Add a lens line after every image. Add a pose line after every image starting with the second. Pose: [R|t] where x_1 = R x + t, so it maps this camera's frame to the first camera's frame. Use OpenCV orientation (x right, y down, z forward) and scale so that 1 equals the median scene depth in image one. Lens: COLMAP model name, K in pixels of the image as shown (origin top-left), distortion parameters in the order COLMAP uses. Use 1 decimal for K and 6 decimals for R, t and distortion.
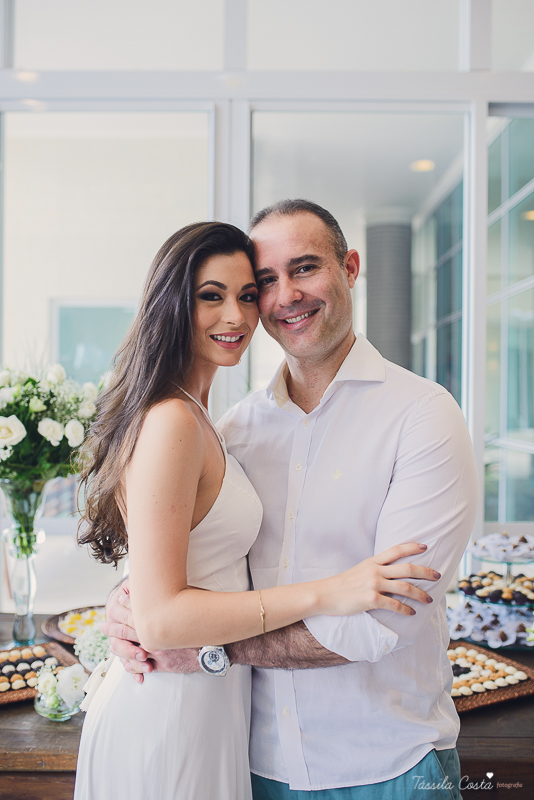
lens RADIAL K [[787.6, 0, 267.0], [0, 787.6, 400.0], [0, 0, 1]] dist [-0.045051, 0.087188]
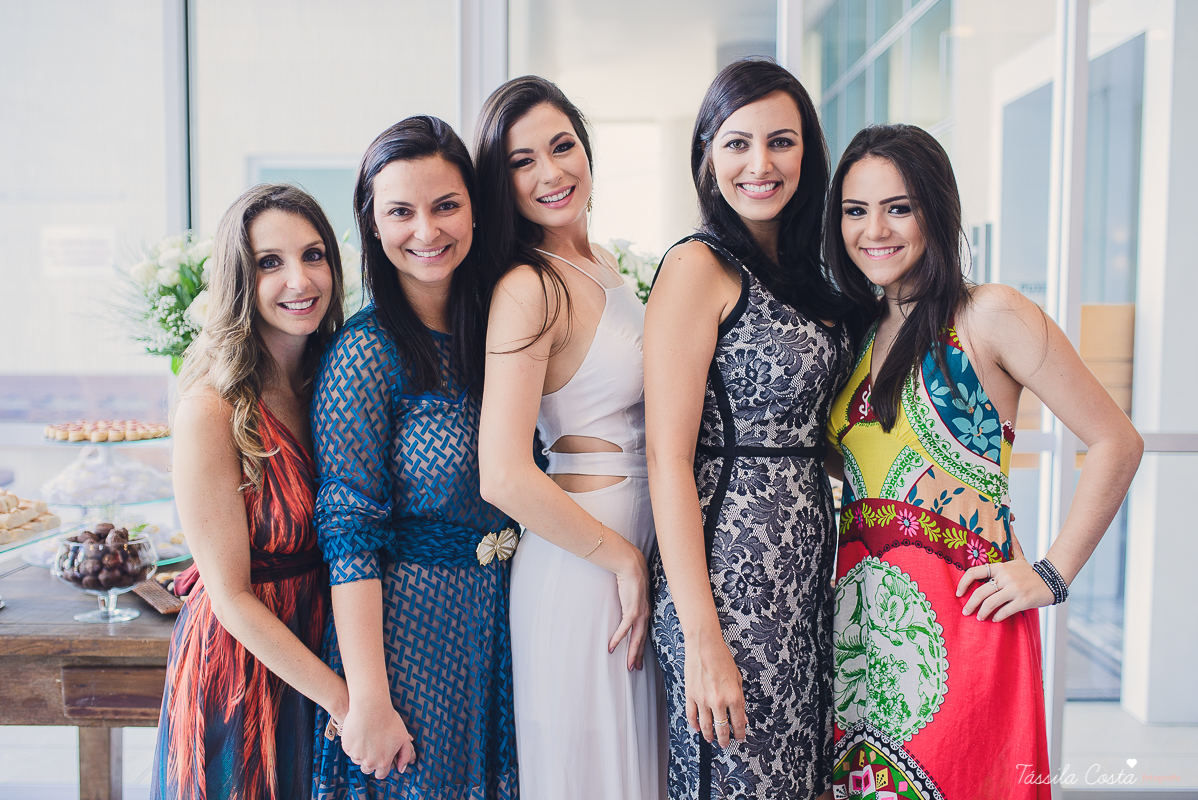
lens RADIAL K [[1231.7, 0, 599.0], [0, 1231.7, 400.0], [0, 0, 1]] dist [-0.041511, 0.088686]
pose [[0.999938, -0.004759, 0.010094, 0.069813], [0.004060, 0.997666, 0.068158, 0.045780], [-0.010395, -0.068112, 0.997624, -0.327087]]
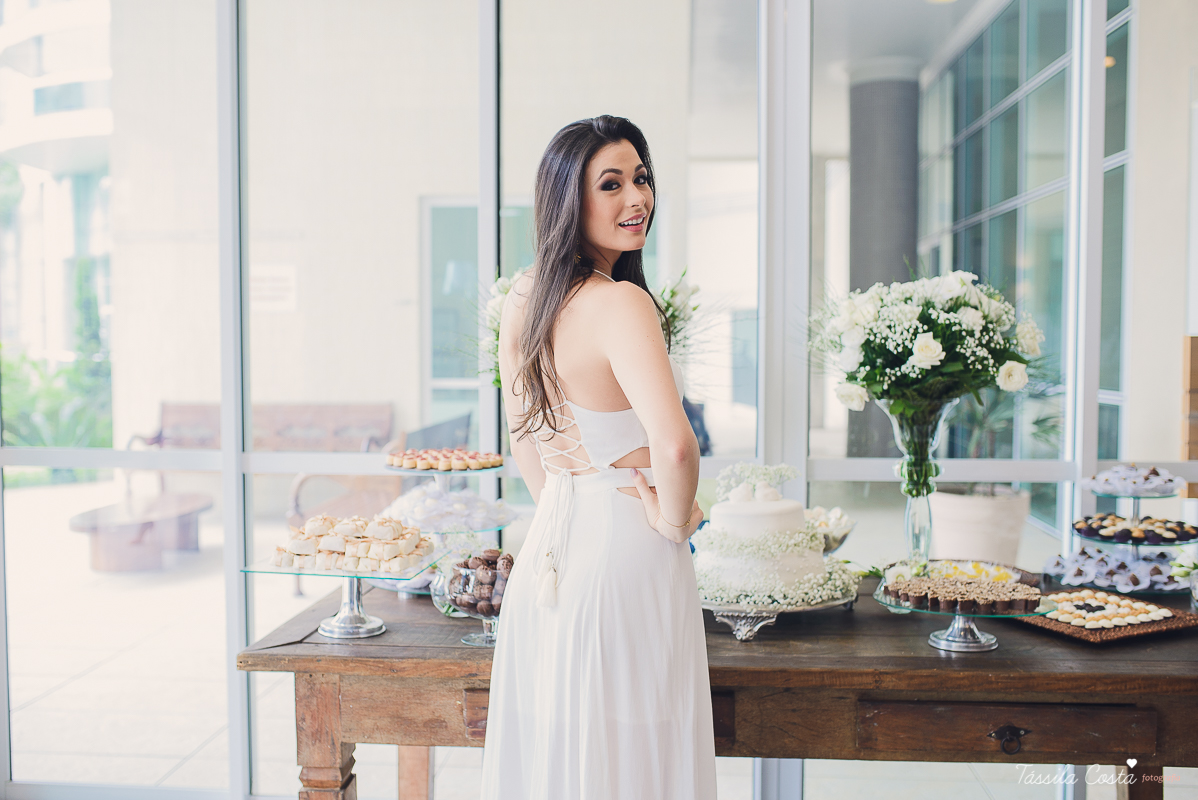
lens RADIAL K [[1188.2, 0, 599.0], [0, 1188.2, 400.0], [0, 0, 1]] dist [-0.051982, 0.103745]
pose [[0.998591, -0.004996, -0.052830, -0.215850], [0.007293, 0.999033, 0.043364, 0.044057], [0.052562, -0.043688, 0.997662, -0.314424]]
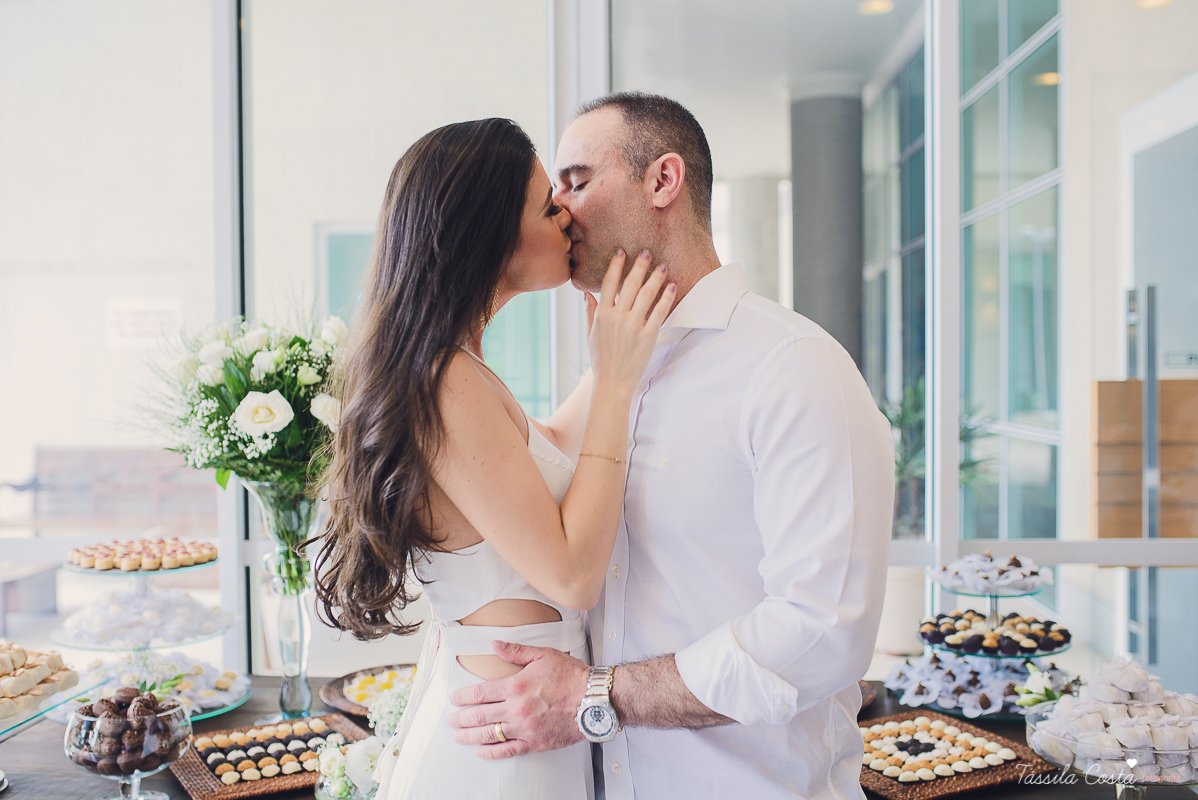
lens RADIAL K [[1206.4, 0, 599.0], [0, 1206.4, 400.0], [0, 0, 1]] dist [-0.042982, 0.080012]
pose [[0.999124, -0.014879, -0.039104, 0.008221], [0.015777, 0.999616, 0.022765, 0.007669], [0.038750, -0.023362, 0.998976, -0.060870]]
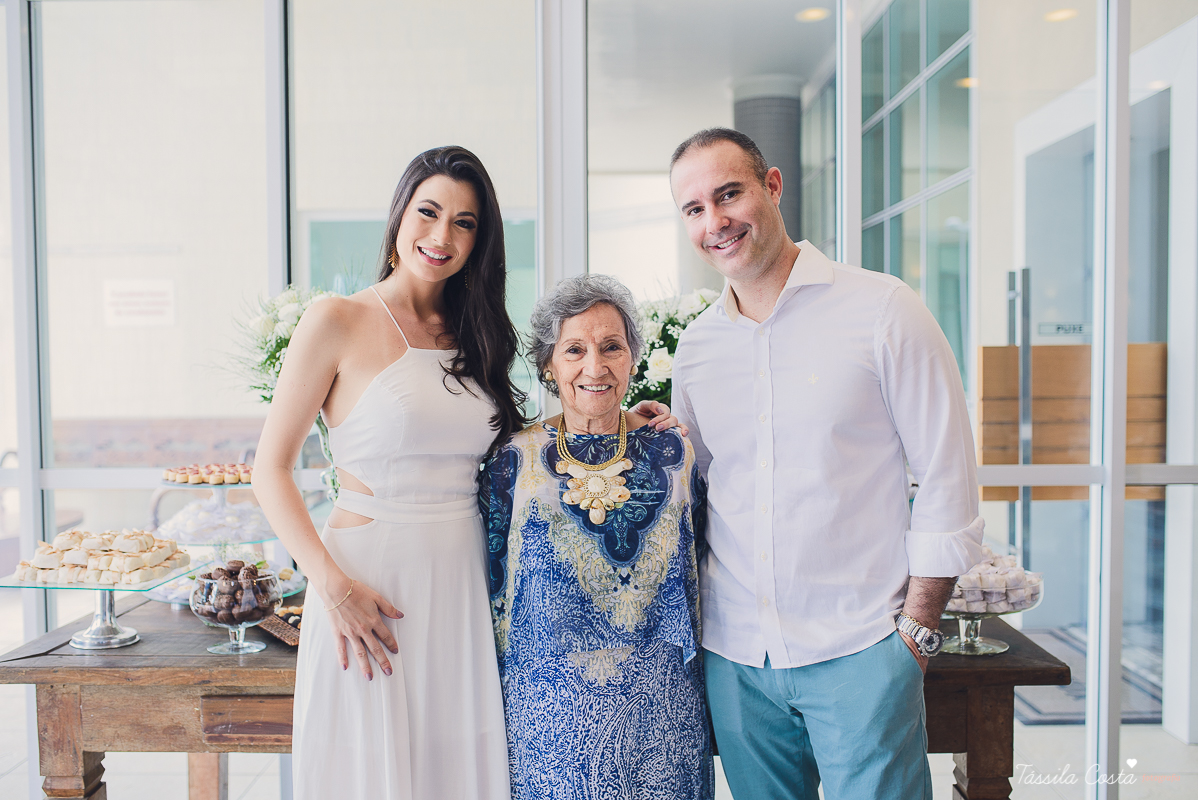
lens RADIAL K [[1179.5, 0, 599.0], [0, 1179.5, 400.0], [0, 0, 1]] dist [-0.045051, 0.087188]
pose [[0.999882, -0.015169, 0.002392, -0.018599], [0.015073, 0.999235, 0.036074, 0.039854], [-0.002937, -0.036034, 0.999346, -0.353284]]
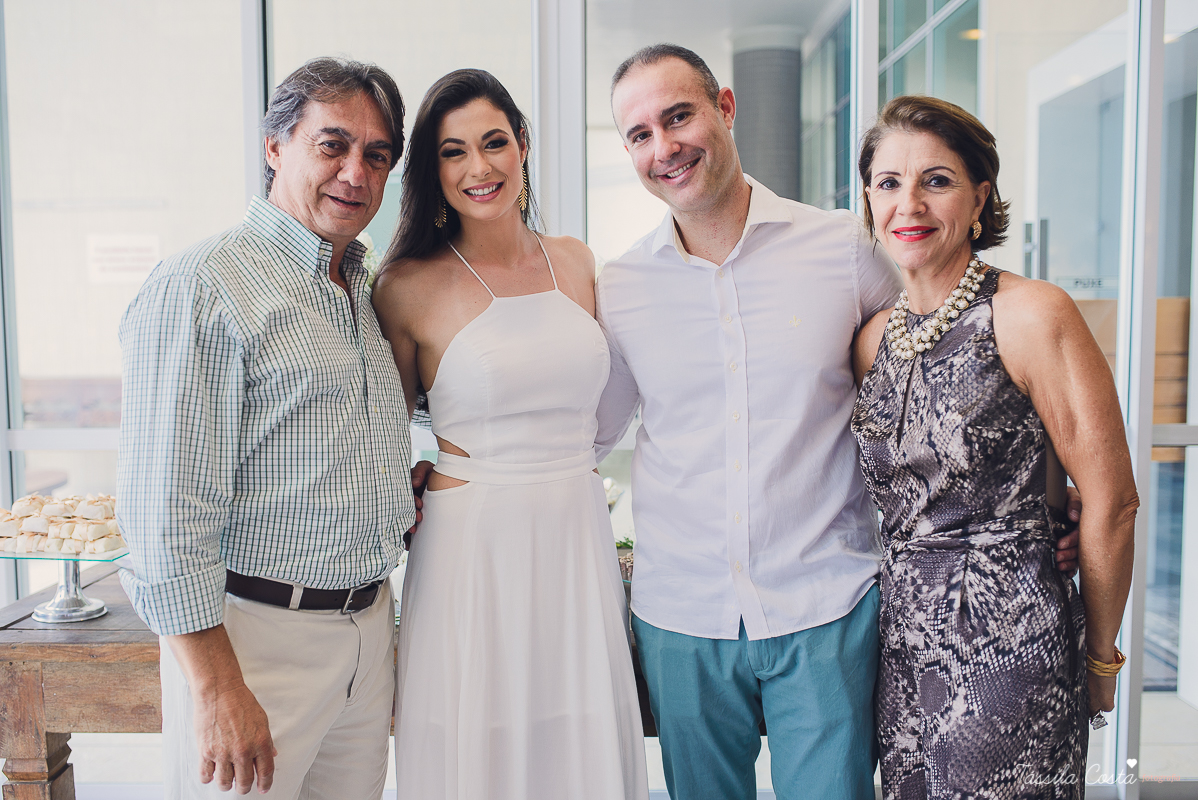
lens RADIAL K [[1179.5, 0, 599.0], [0, 1179.5, 400.0], [0, 0, 1]] dist [-0.045051, 0.087188]
pose [[0.999862, -0.015119, 0.006888, -0.024577], [0.014600, 0.997445, 0.069931, 0.047645], [-0.007927, -0.069821, 0.997528, -0.267902]]
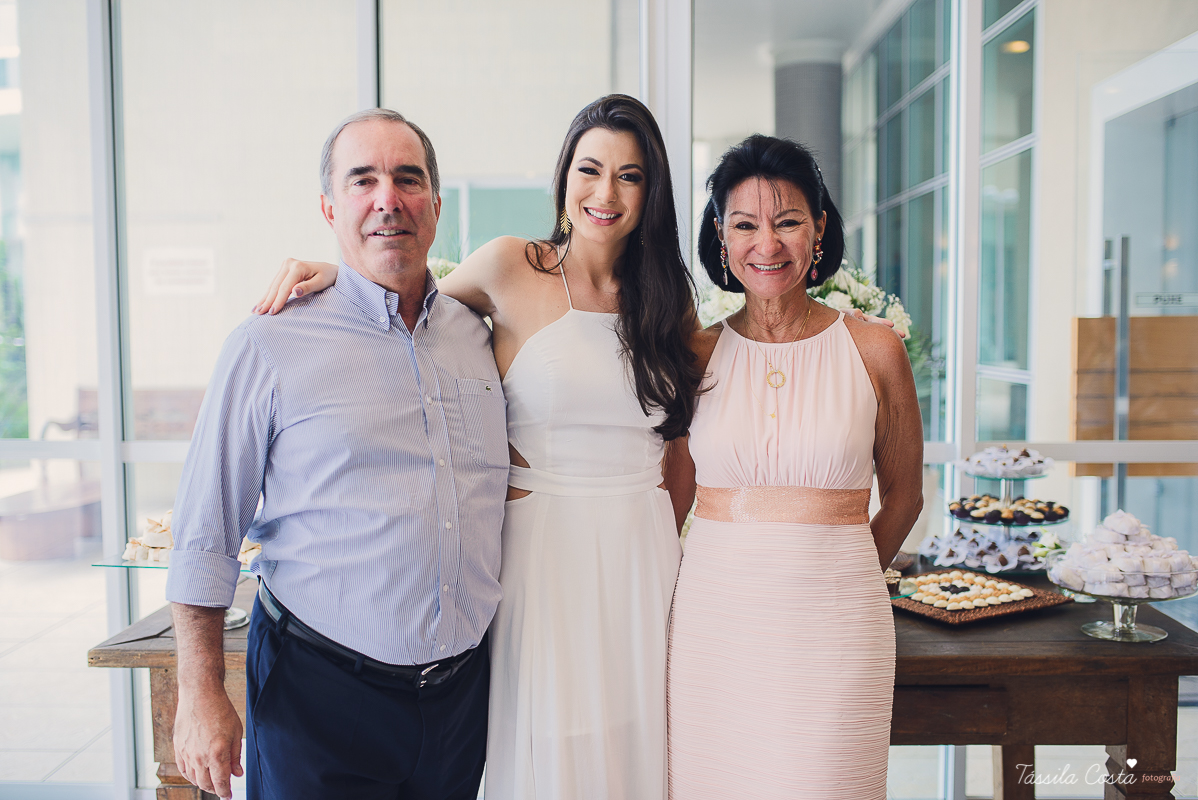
lens RADIAL K [[1179.5, 0, 599.0], [0, 1179.5, 400.0], [0, 0, 1]] dist [-0.045051, 0.087188]
pose [[0.999900, -0.012165, -0.007272, -0.136177], [0.012585, 0.998068, 0.060848, 0.038703], [0.006518, -0.060934, 0.998121, -0.295505]]
